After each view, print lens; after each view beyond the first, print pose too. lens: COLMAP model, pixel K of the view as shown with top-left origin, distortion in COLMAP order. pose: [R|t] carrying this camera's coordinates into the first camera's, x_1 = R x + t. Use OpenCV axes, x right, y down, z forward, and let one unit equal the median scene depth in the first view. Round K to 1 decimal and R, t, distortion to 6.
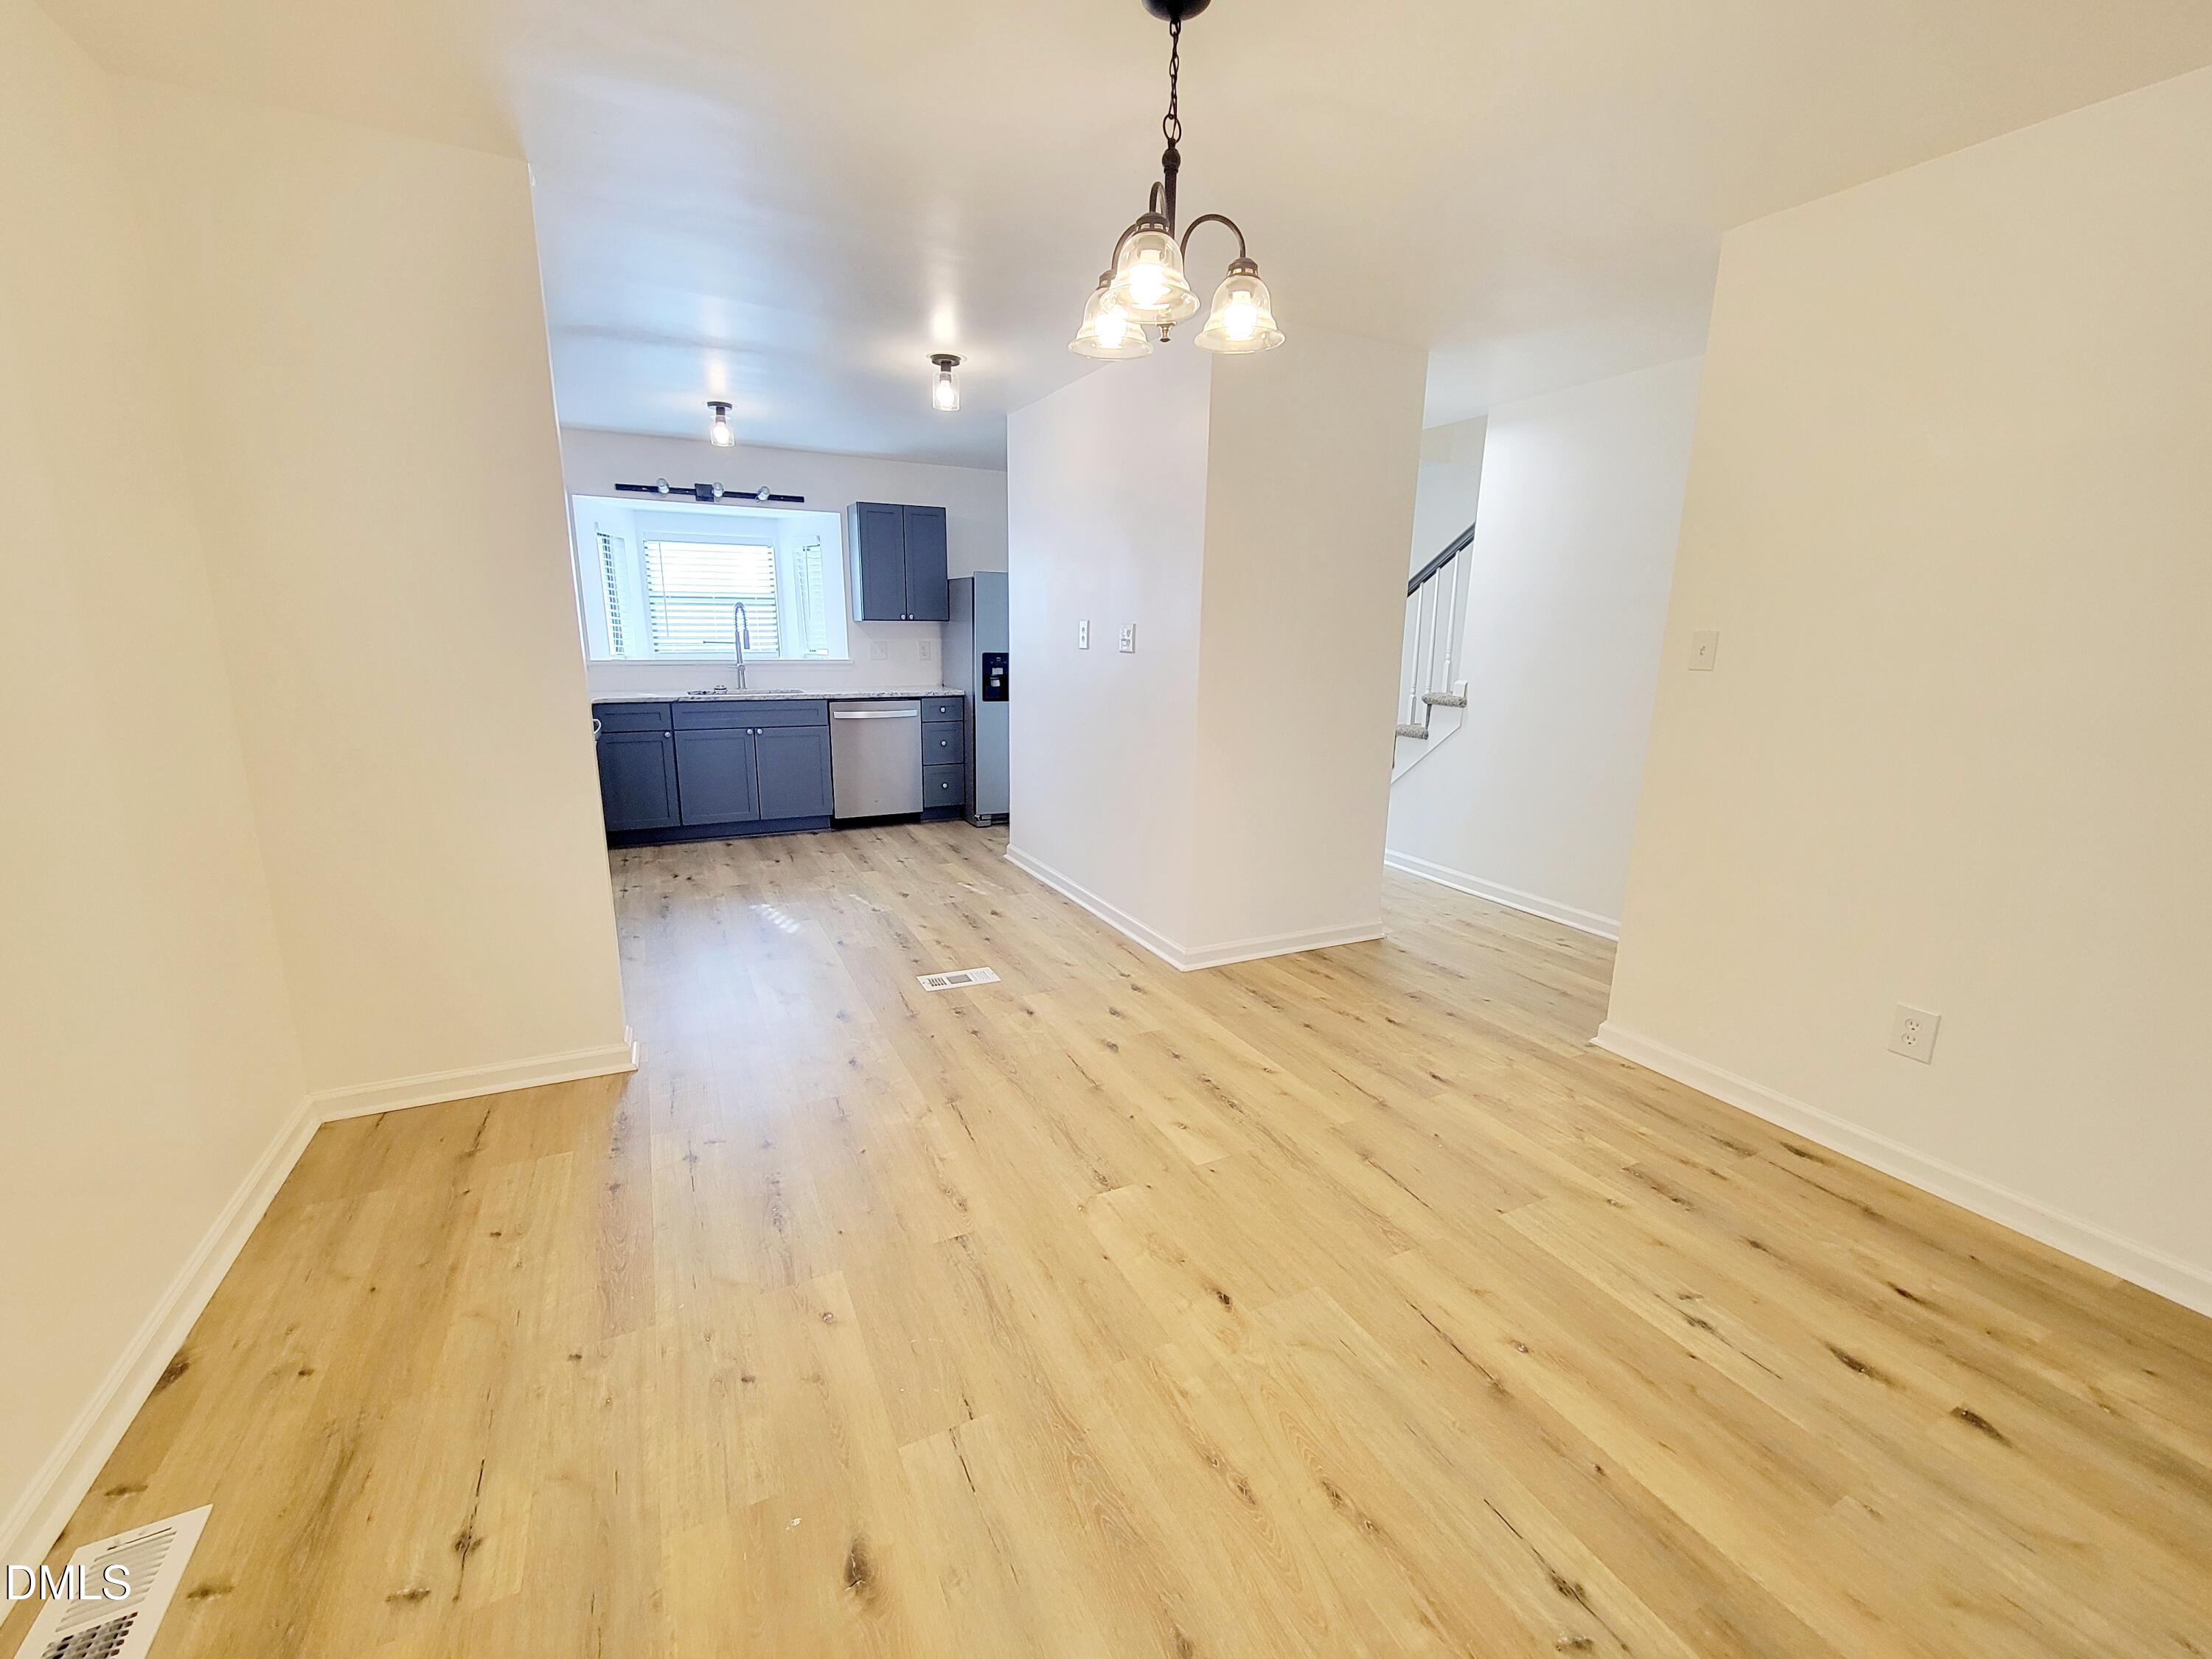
lens RADIAL K [[900.4, 0, 1093.9], [0, 900.4, 831.8], [0, 0, 1]] dist [0.001697, -0.000848]
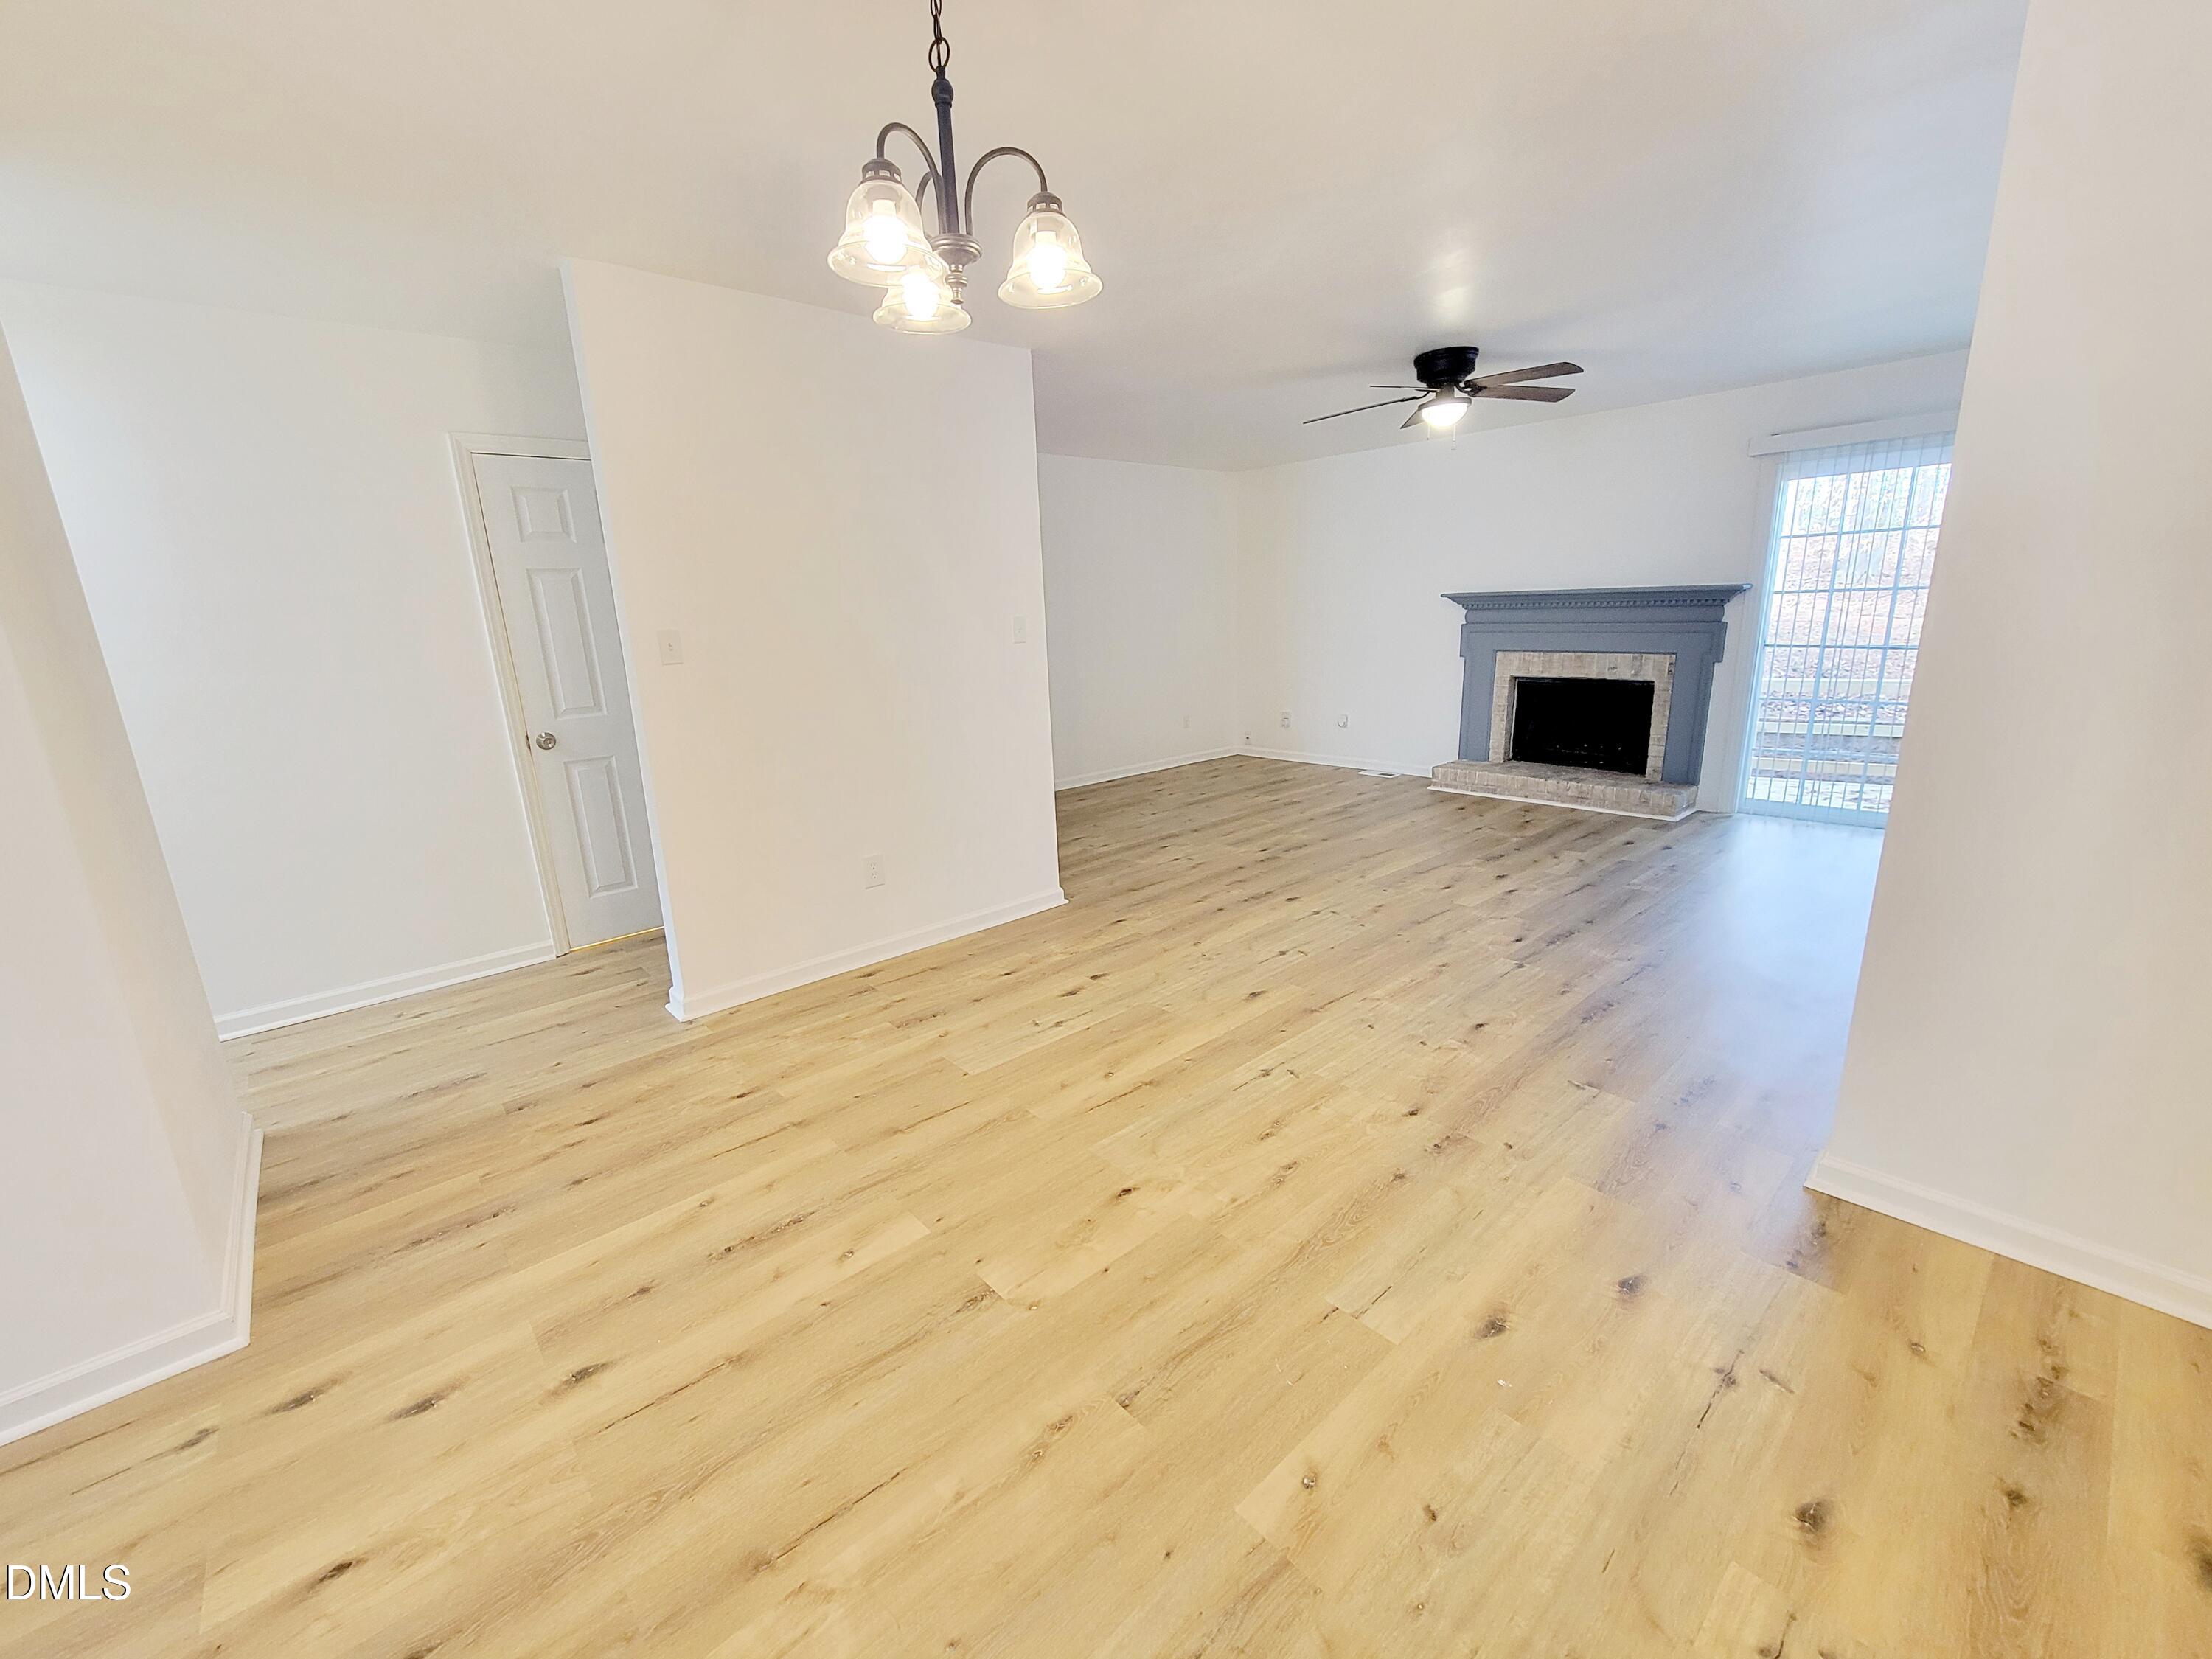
lens RADIAL K [[900.4, 0, 1093.9], [0, 900.4, 831.8], [0, 0, 1]] dist [0.001697, -0.000848]
pose [[-0.256198, -0.238703, 0.936687, -0.468038], [0.247915, 0.920390, 0.302359, -0.157338], [-0.934292, 0.309683, -0.176624, 0.618618]]
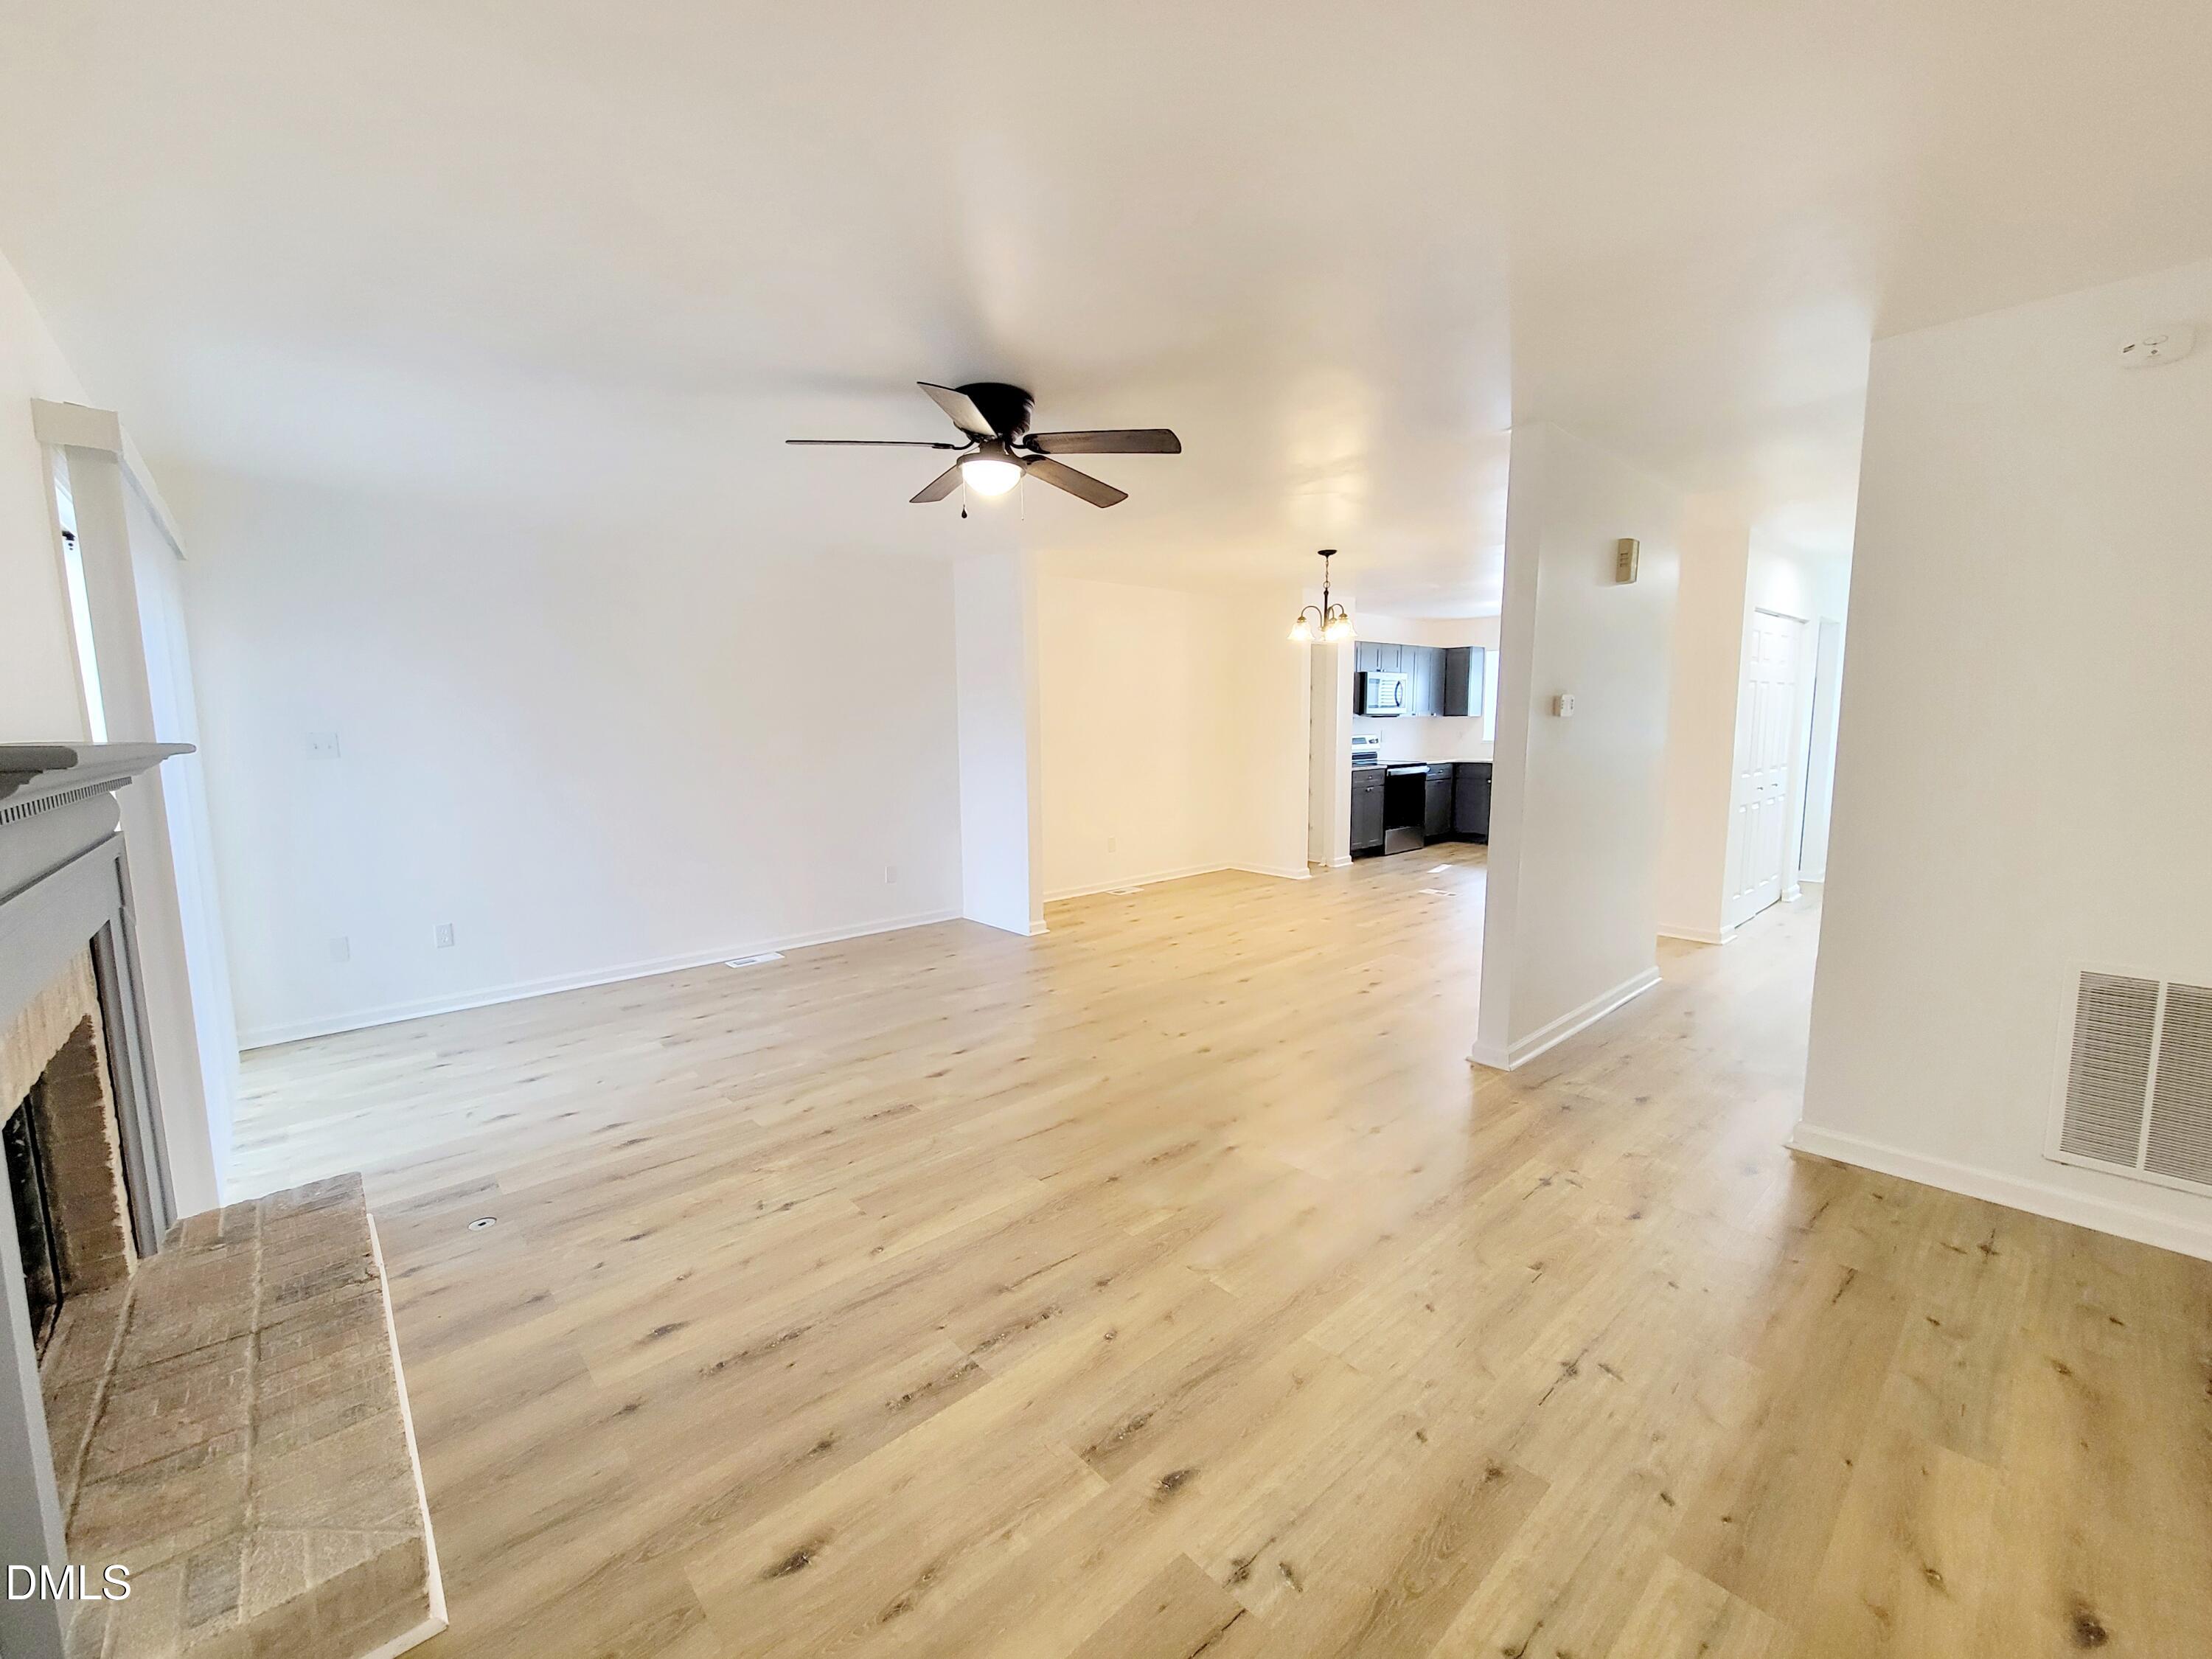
lens RADIAL K [[900.4, 0, 1093.9], [0, 900.4, 831.8], [0, 0, 1]] dist [0.001697, -0.000848]
pose [[0.266320, 0.101354, -0.958541, 1.669019], [-0.199191, 0.978777, 0.048150, 0.089571], [0.943078, 0.178109, 0.280856, -0.344158]]
